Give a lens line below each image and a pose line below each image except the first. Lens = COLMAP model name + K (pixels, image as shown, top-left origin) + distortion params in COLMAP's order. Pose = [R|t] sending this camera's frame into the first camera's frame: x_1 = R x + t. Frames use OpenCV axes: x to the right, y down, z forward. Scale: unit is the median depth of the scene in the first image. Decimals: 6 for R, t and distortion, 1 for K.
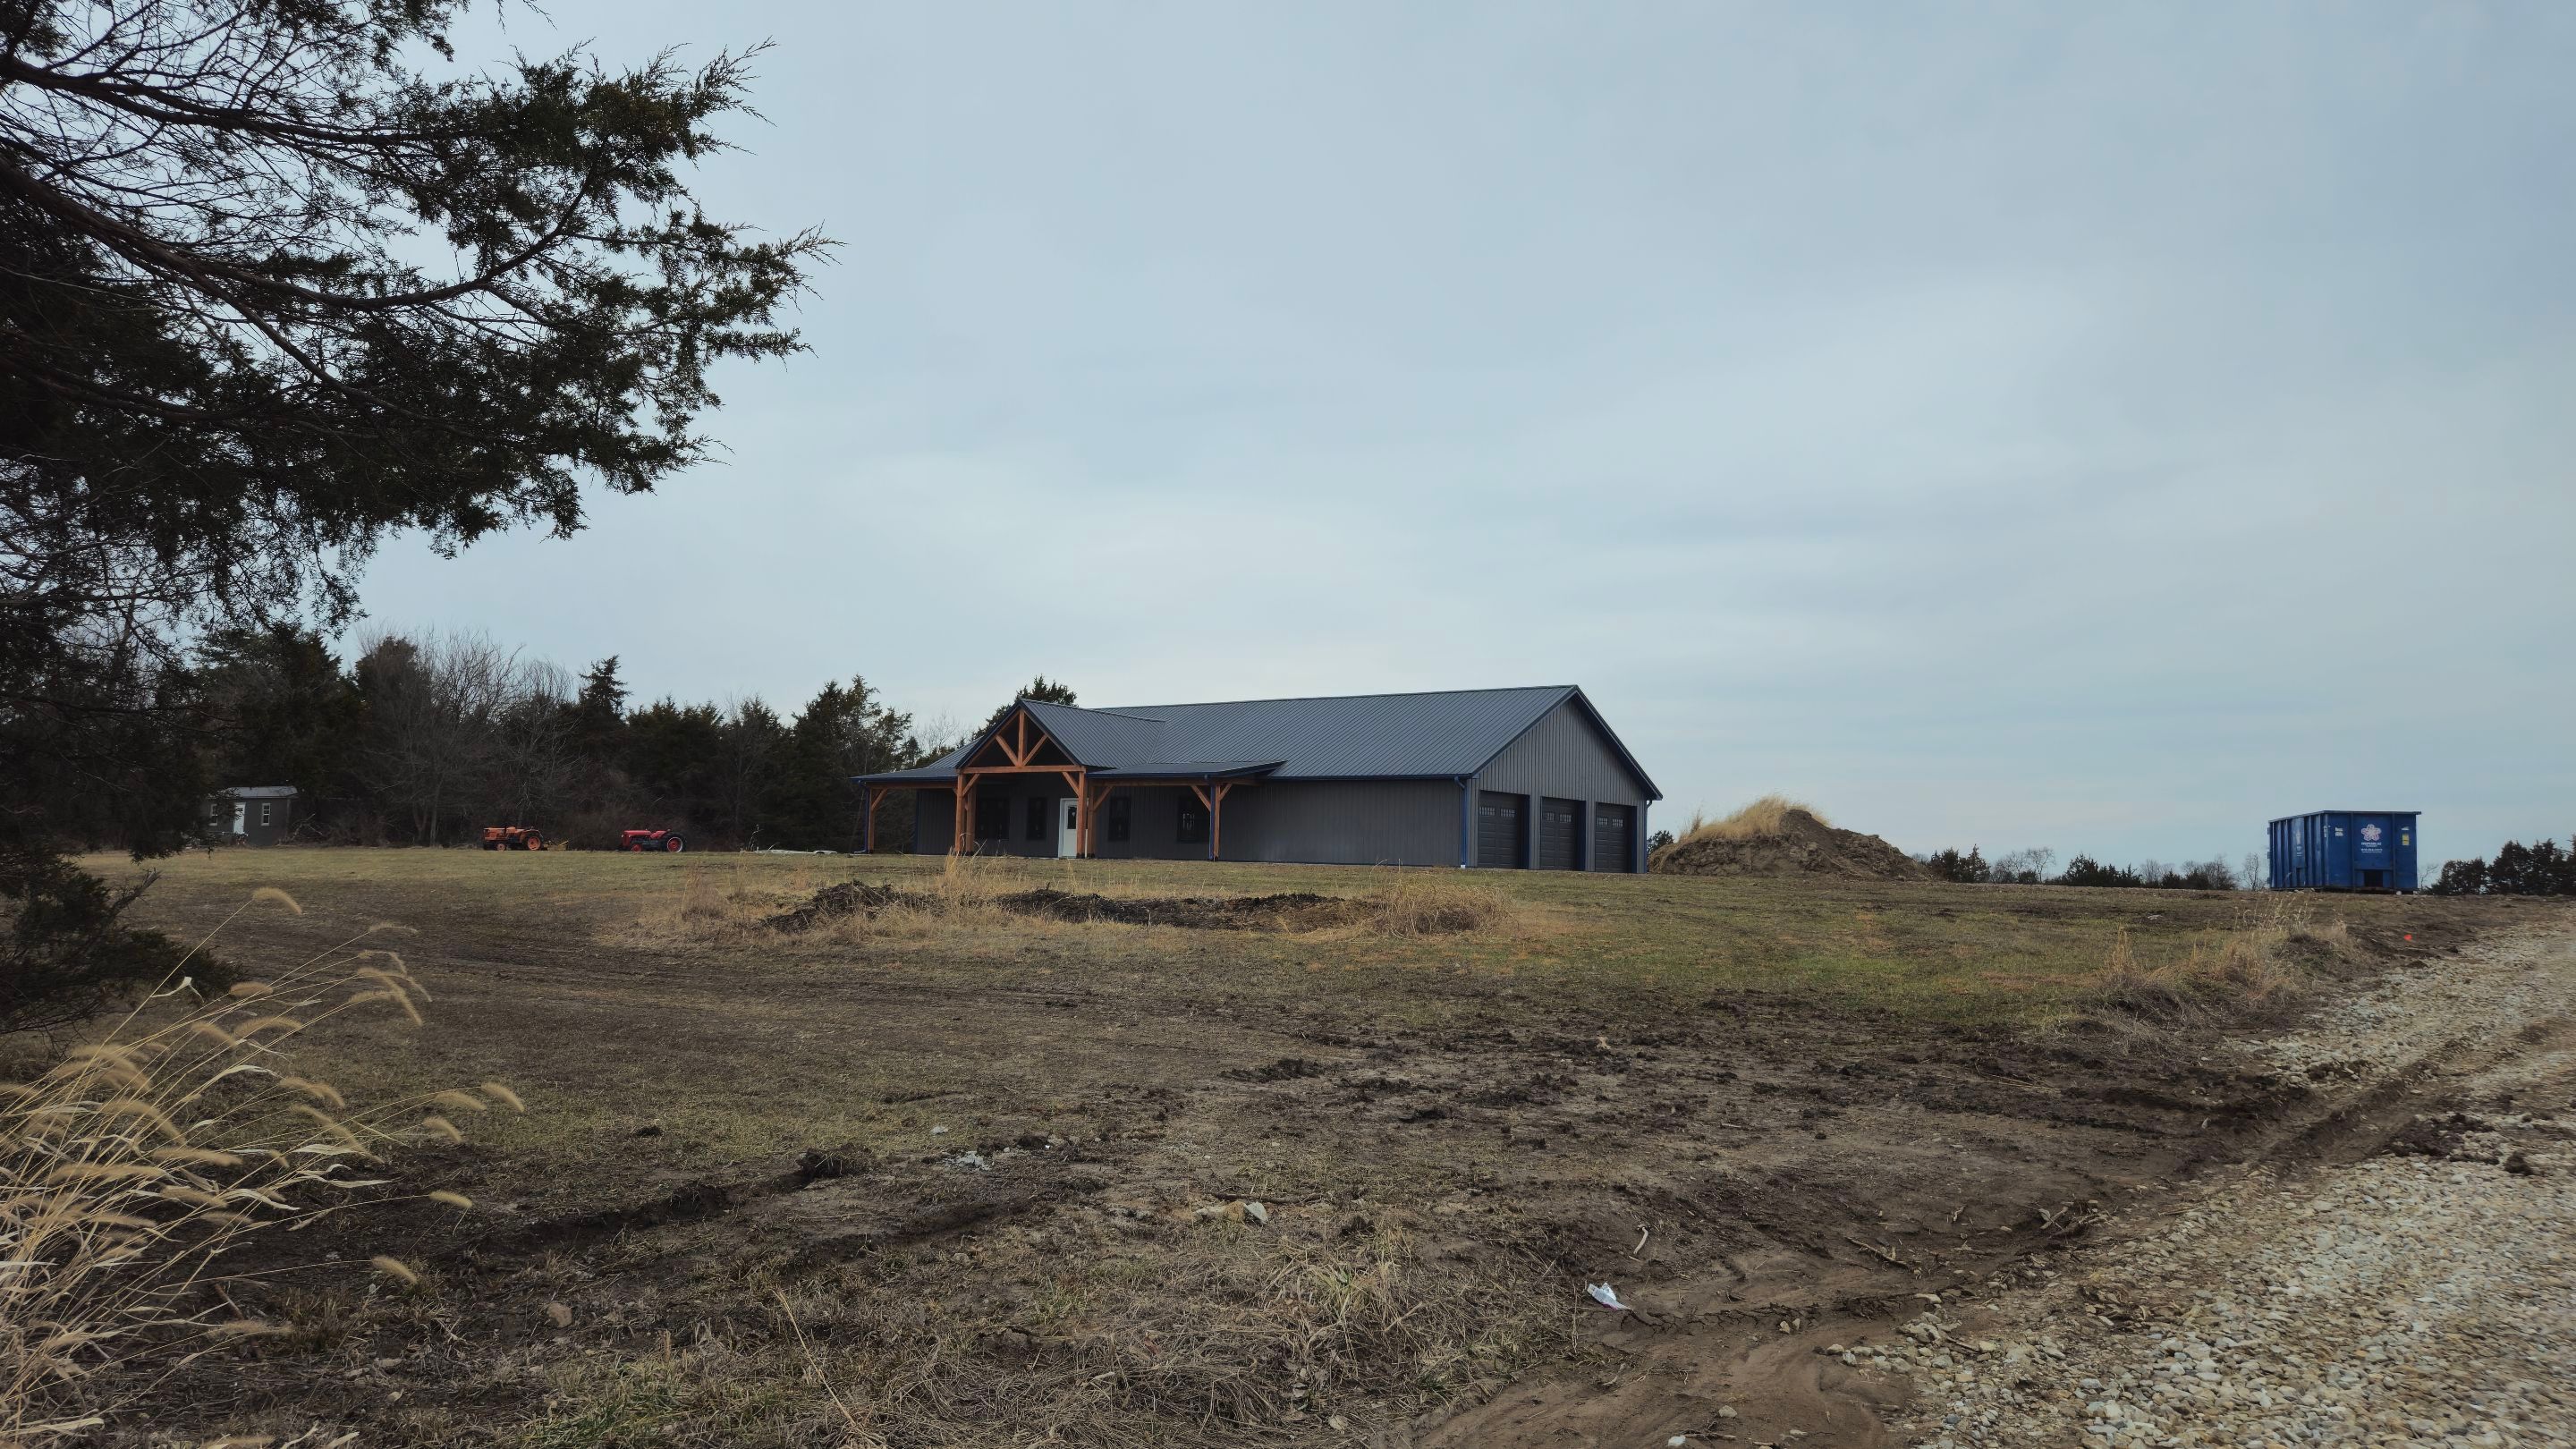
lens RADIAL K [[1693.4, 0, 1288.0], [0, 1693.4, 724.5], [0, 0, 1]] dist [0.076657, -0.063034]
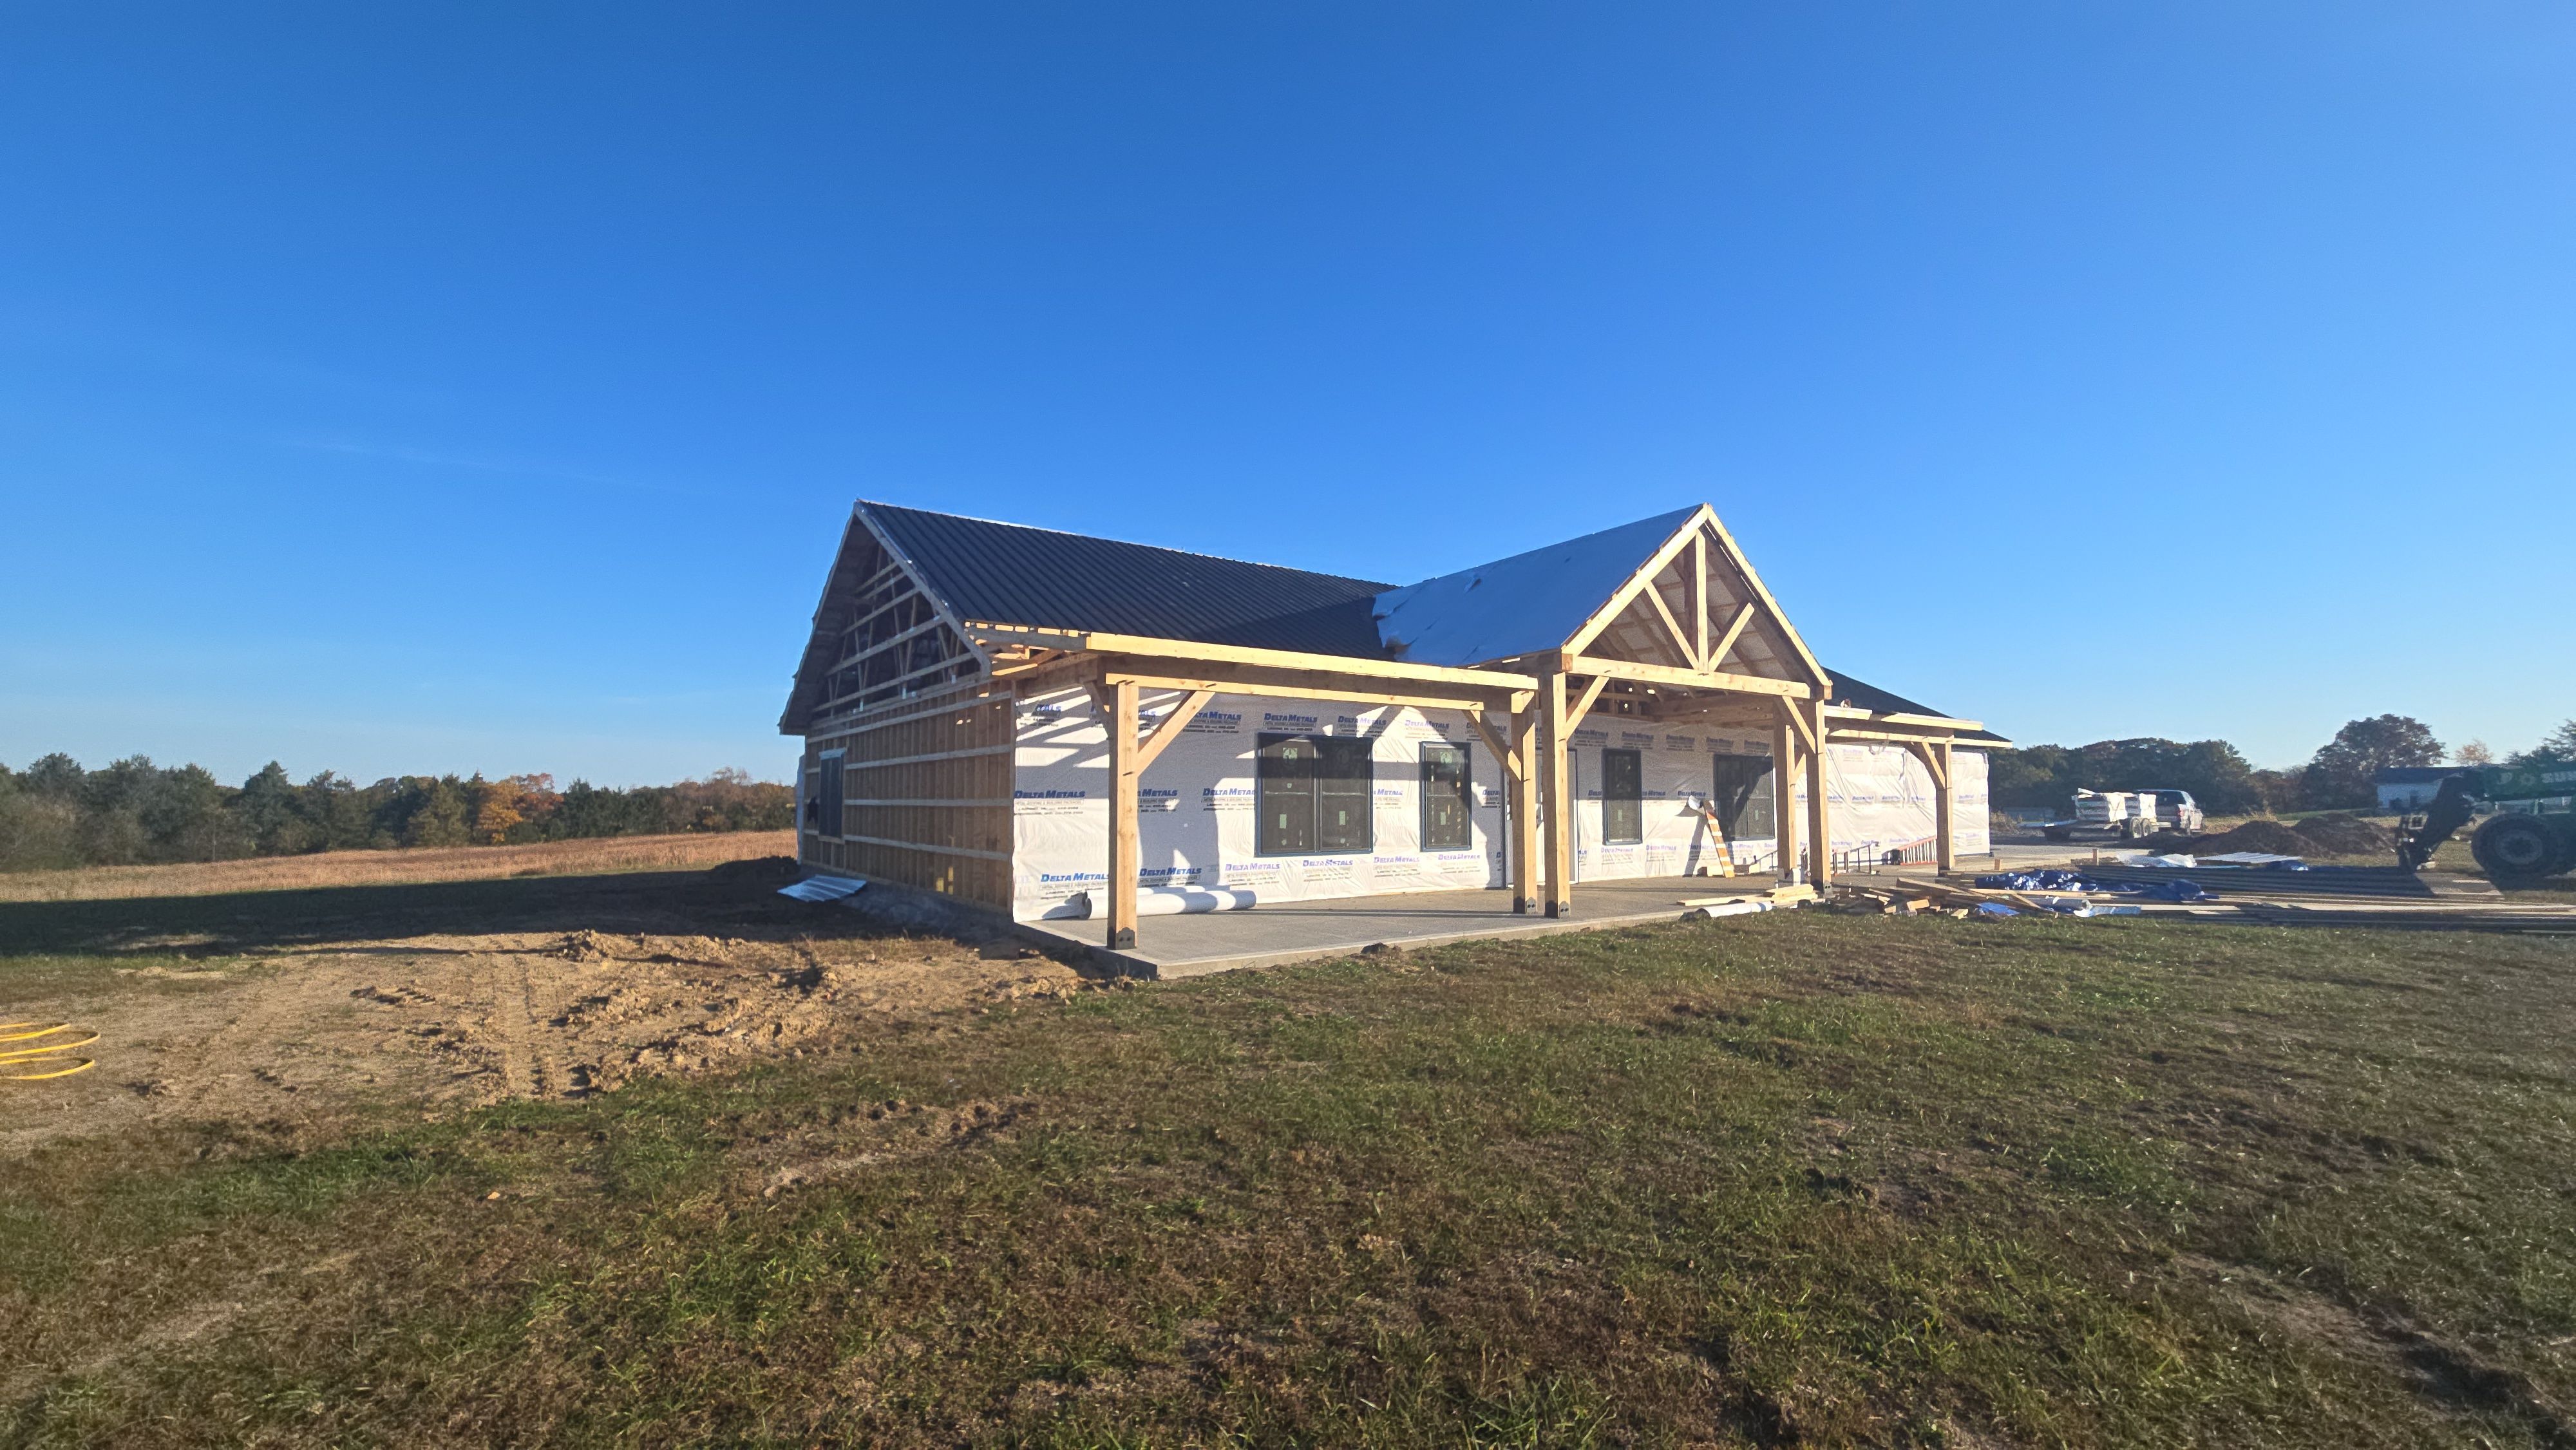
lens RADIAL K [[1044.7, 0, 1319.1], [0, 1044.7, 695.4], [0, 0, 1]] dist [-0.001249, -0.010752]
pose [[0.313321, 0.070141, 0.947053, -0.347829], [-0.074091, 0.996034, -0.049257, 0.040599], [-0.946753, -0.054735, 0.317275, 0.835003]]
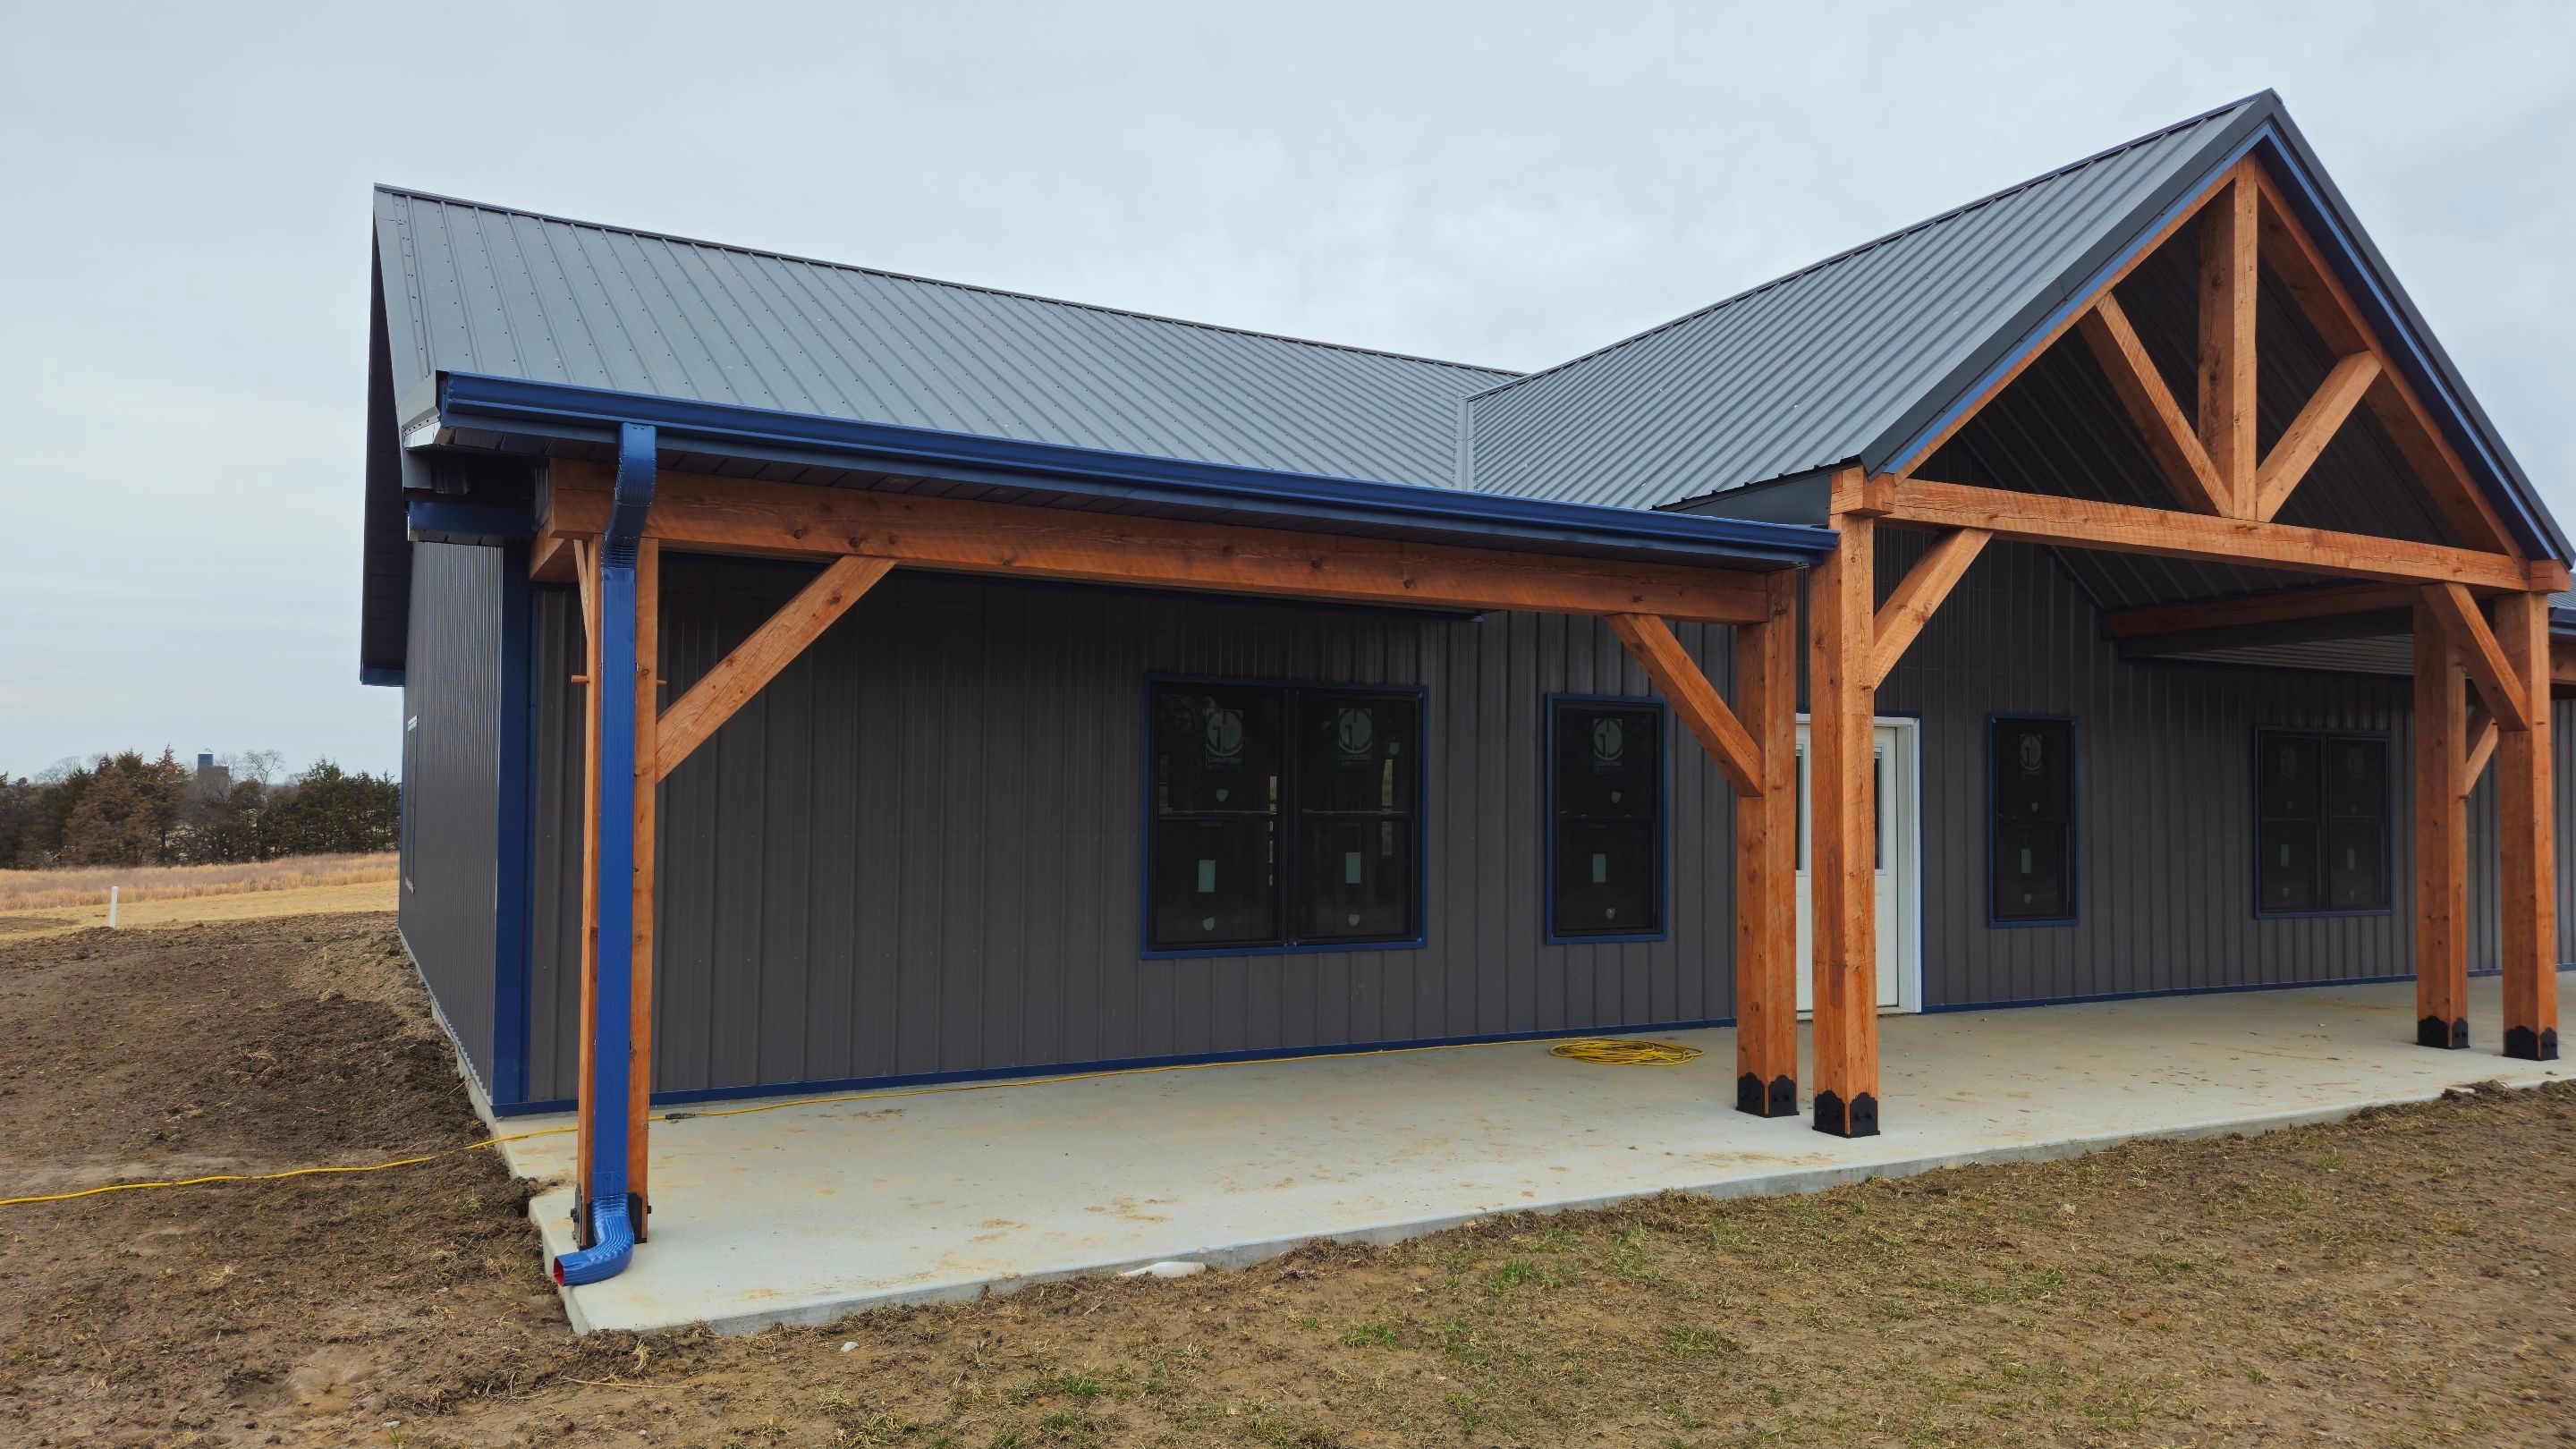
lens RADIAL K [[1693.4, 0, 1288.0], [0, 1693.4, 724.5], [0, 0, 1]] dist [0.076657, -0.063034]
pose [[0.425570, 0.015136, 0.904799, -0.285379], [-0.073051, 0.997171, 0.017679, 0.039477], [-0.901972, -0.073620, 0.425472, 0.837798]]
